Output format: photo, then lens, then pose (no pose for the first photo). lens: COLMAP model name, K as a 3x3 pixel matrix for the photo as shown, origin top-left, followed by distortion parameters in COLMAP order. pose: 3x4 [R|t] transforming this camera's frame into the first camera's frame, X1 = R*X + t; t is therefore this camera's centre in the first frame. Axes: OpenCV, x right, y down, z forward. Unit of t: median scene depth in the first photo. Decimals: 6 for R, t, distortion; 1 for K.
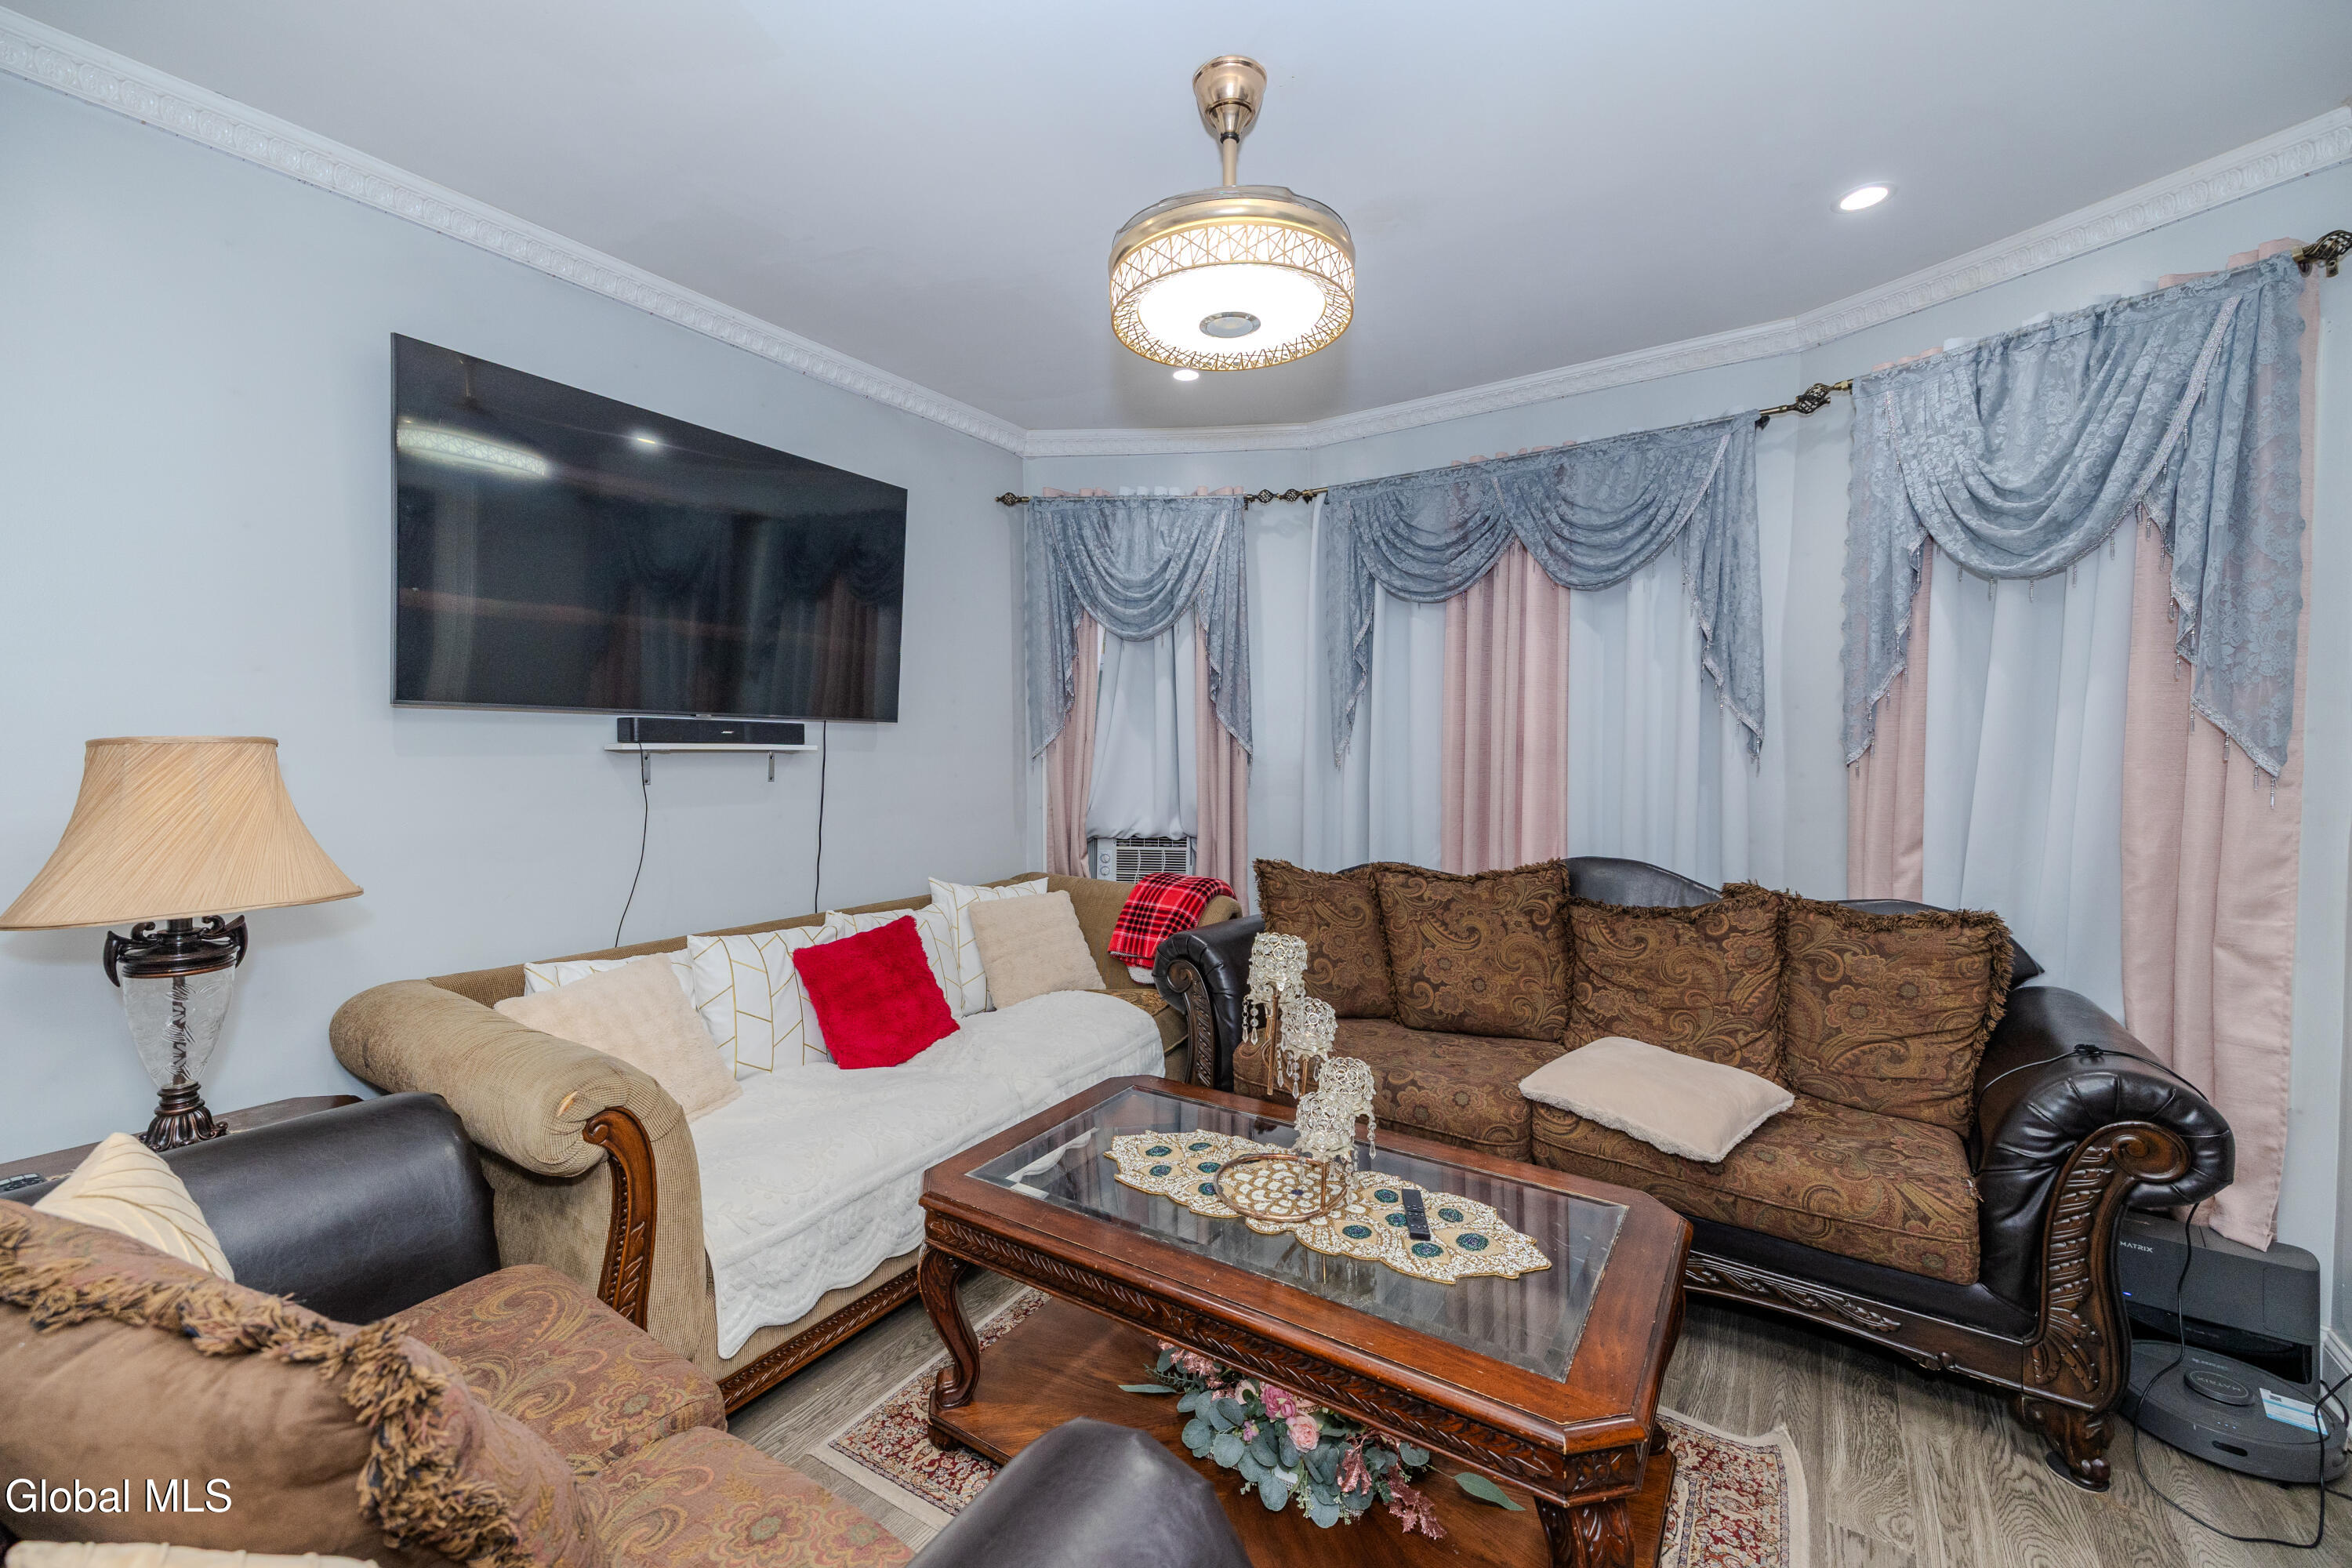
lens RADIAL K [[953.8, 0, 1170.5], [0, 953.8, 778.6], [0, 0, 1]] dist [0.055351, -0.019616]
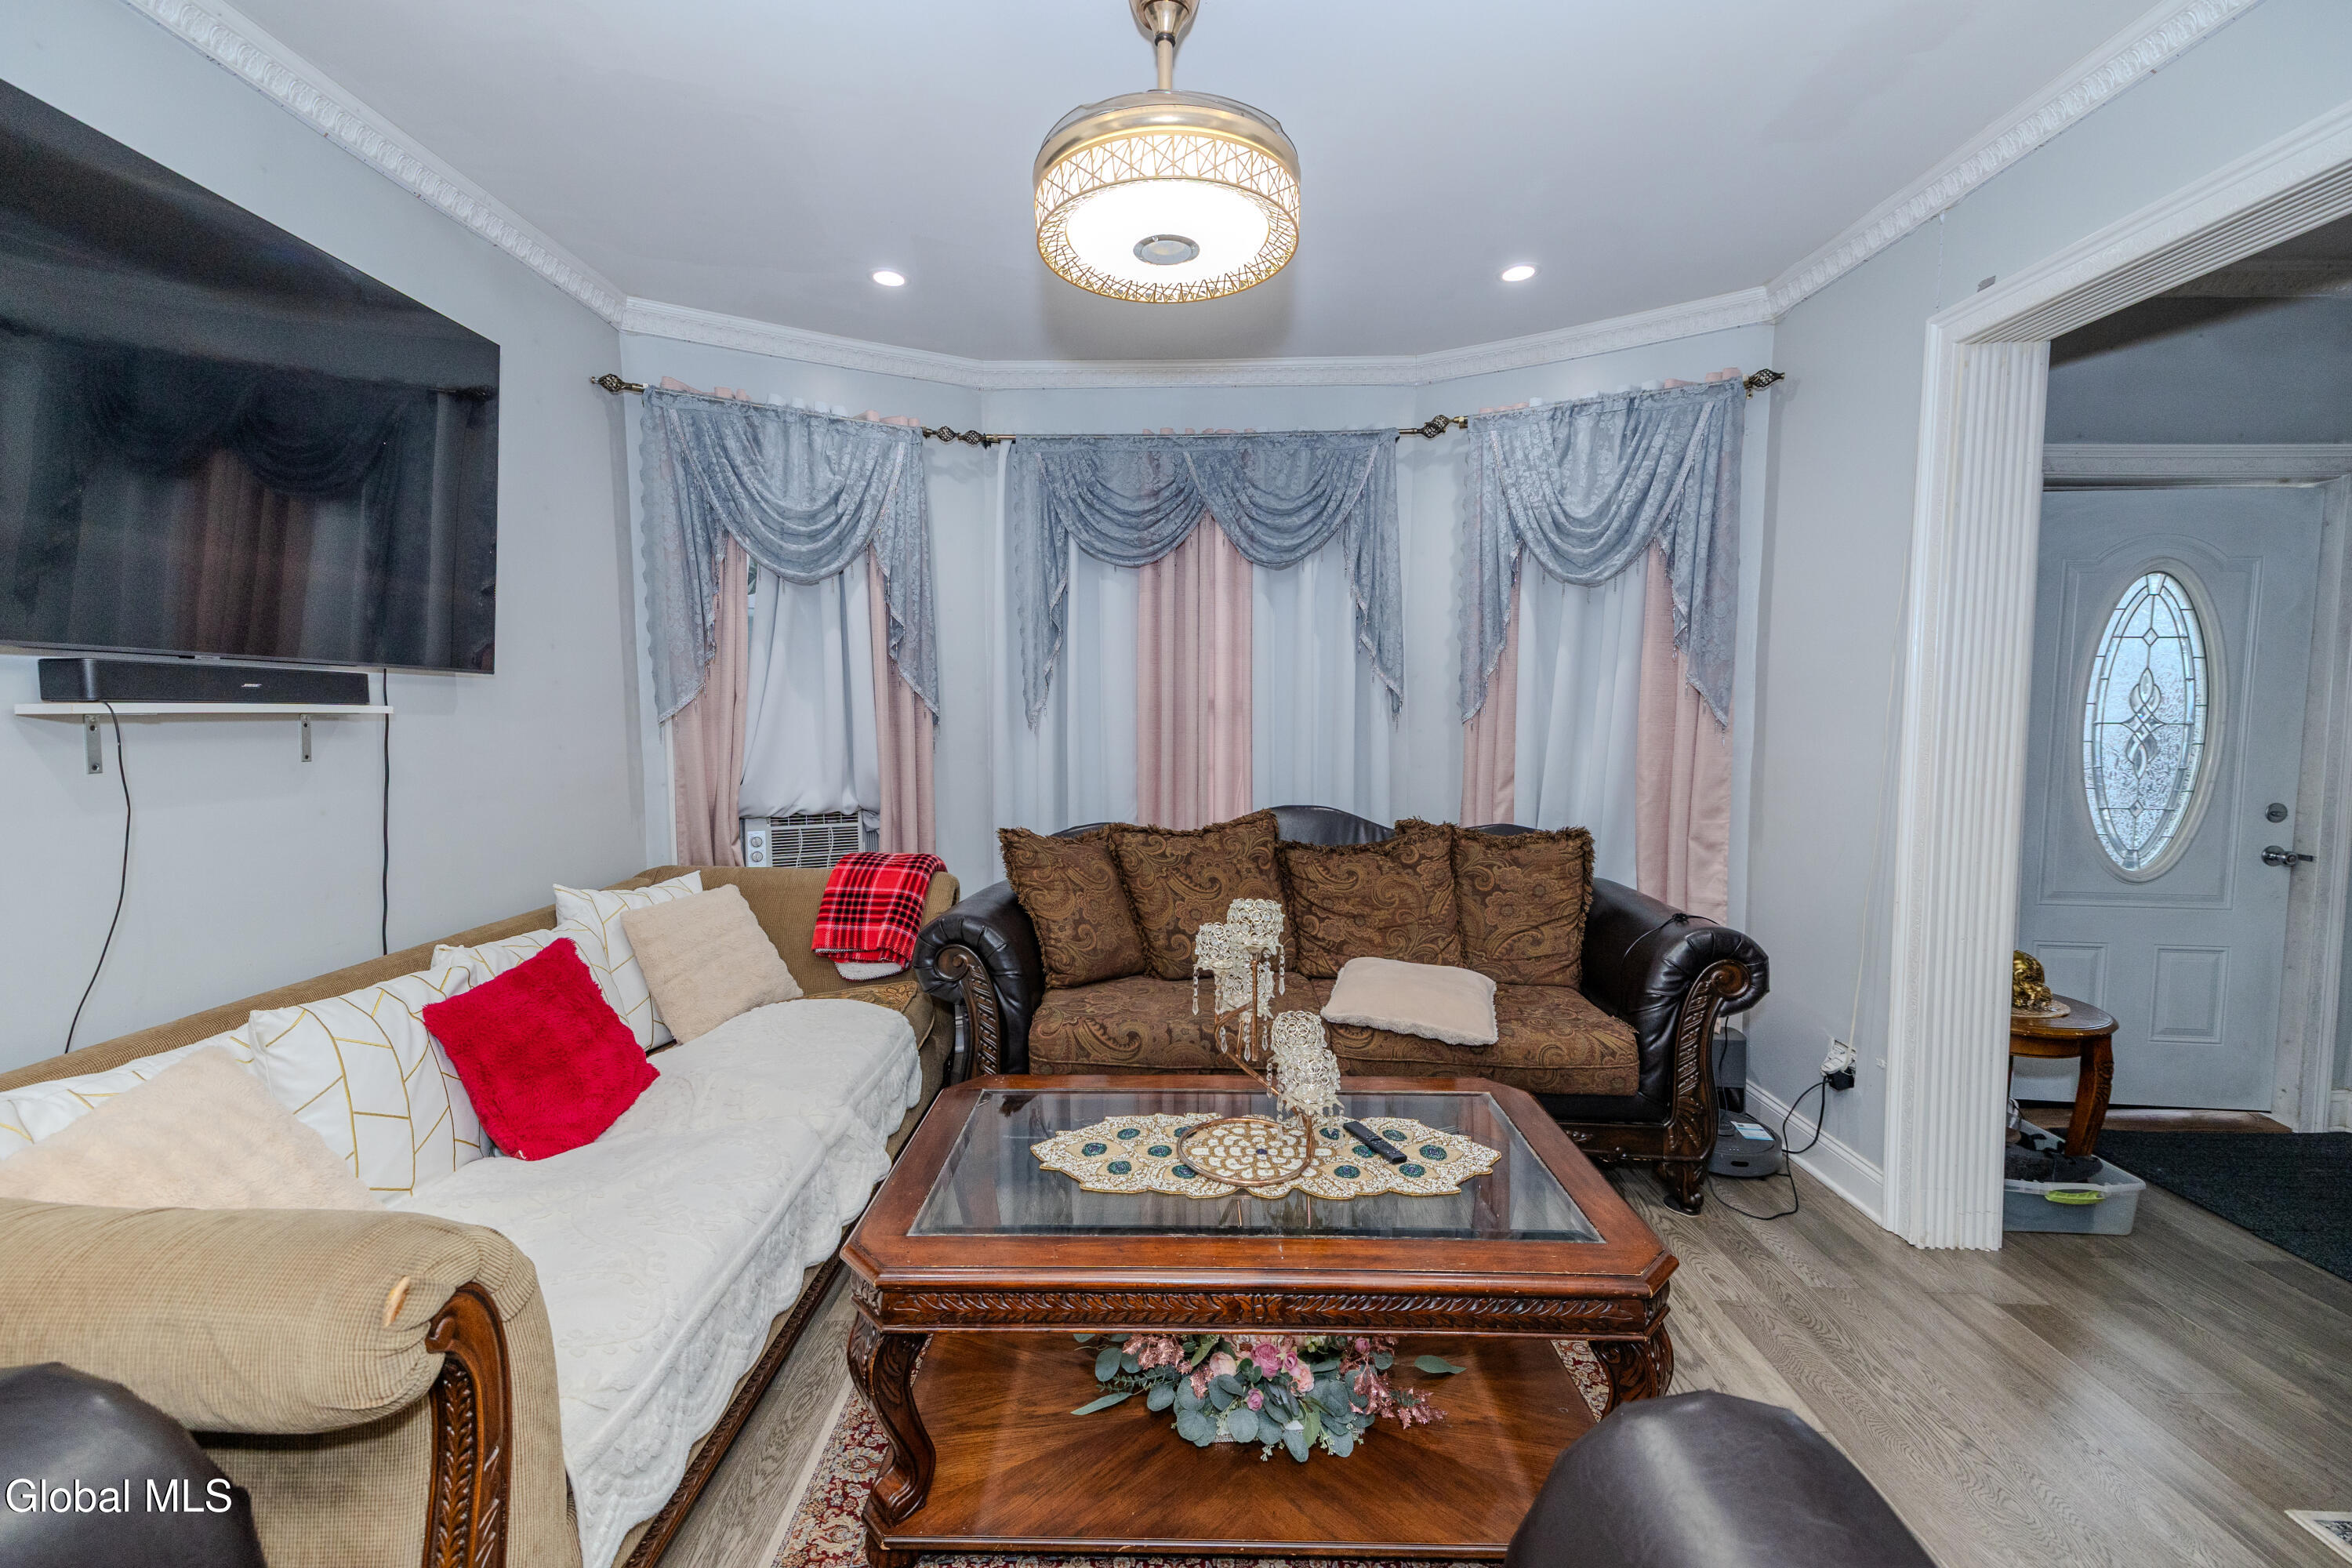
lens RADIAL K [[953.8, 0, 1170.5], [0, 953.8, 778.6], [0, 0, 1]] dist [0.055351, -0.019616]
pose [[0.845094, -0.041244, 0.533024, -0.276336], [0.019915, 0.998756, 0.045708, -0.004620], [-0.534246, -0.028012, 0.844865, 0.125077]]
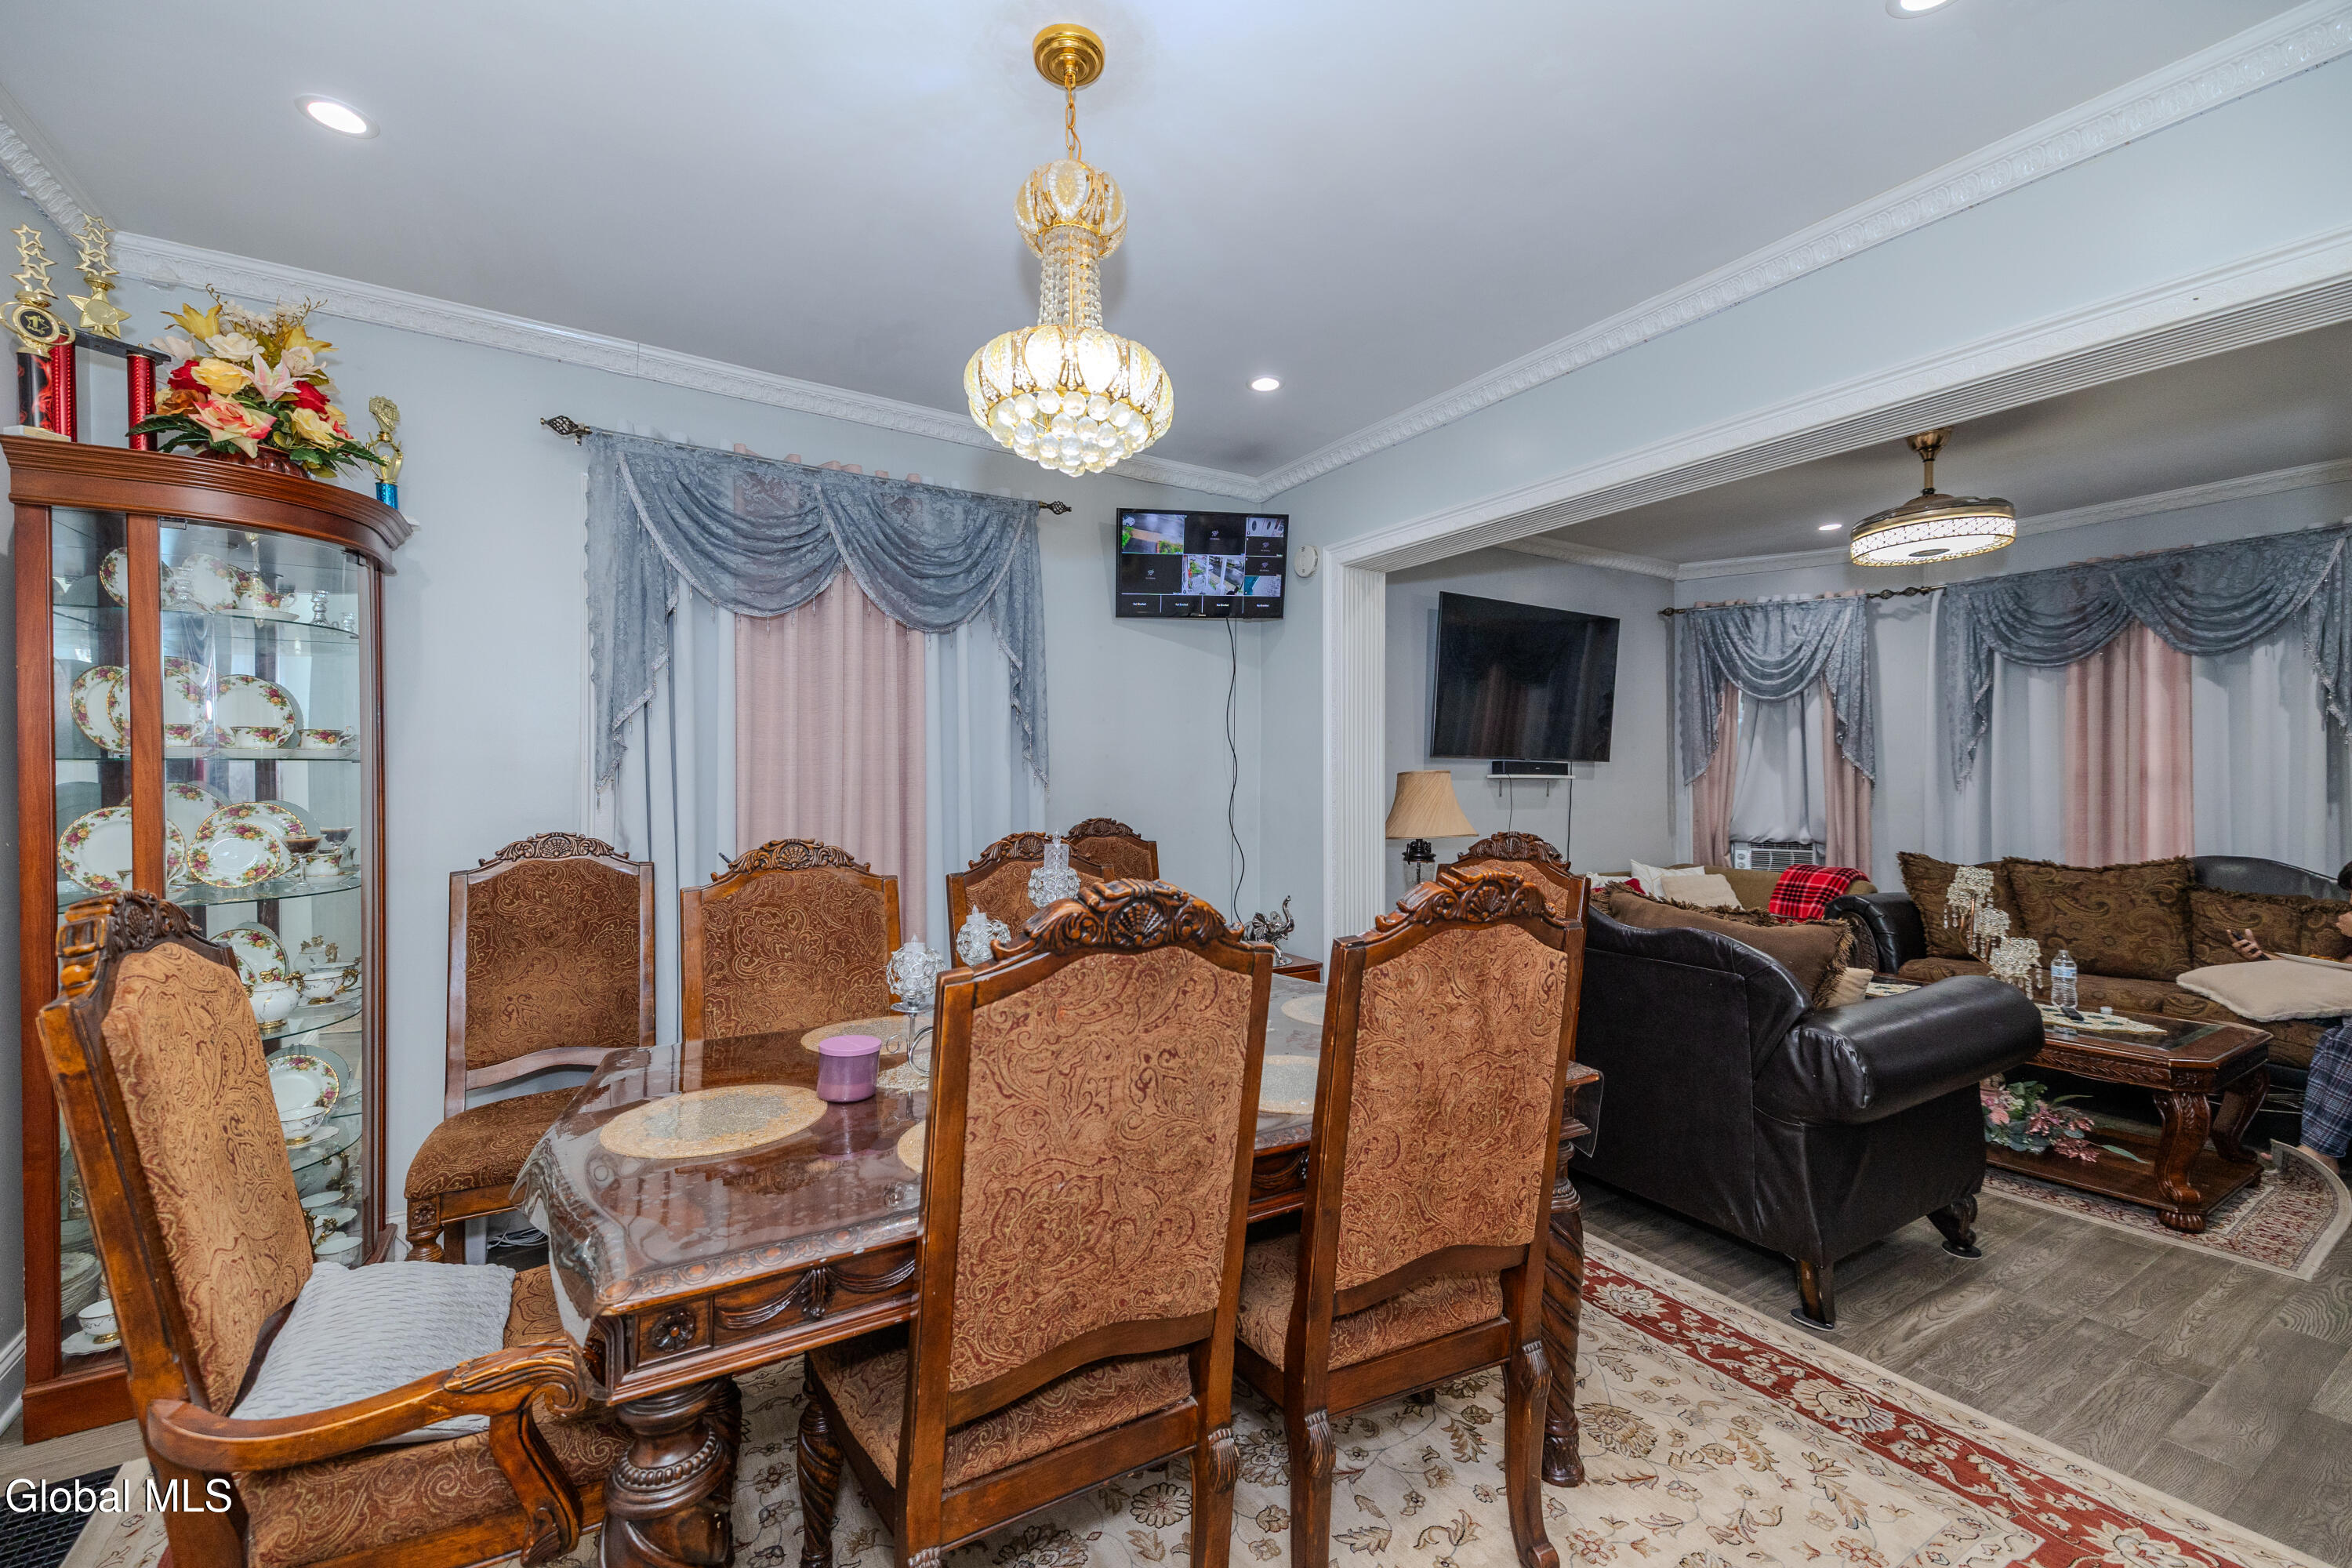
lens RADIAL K [[951.3, 0, 1170.5], [0, 951.3, 774.5], [0, 0, 1]] dist [0.055786, -0.019982]
pose [[0.905824, -0.005782, -0.423614, -0.297430], [-0.012993, 0.999057, -0.041421, 0.043601], [0.423454, 0.043024, 0.904895, -0.856104]]
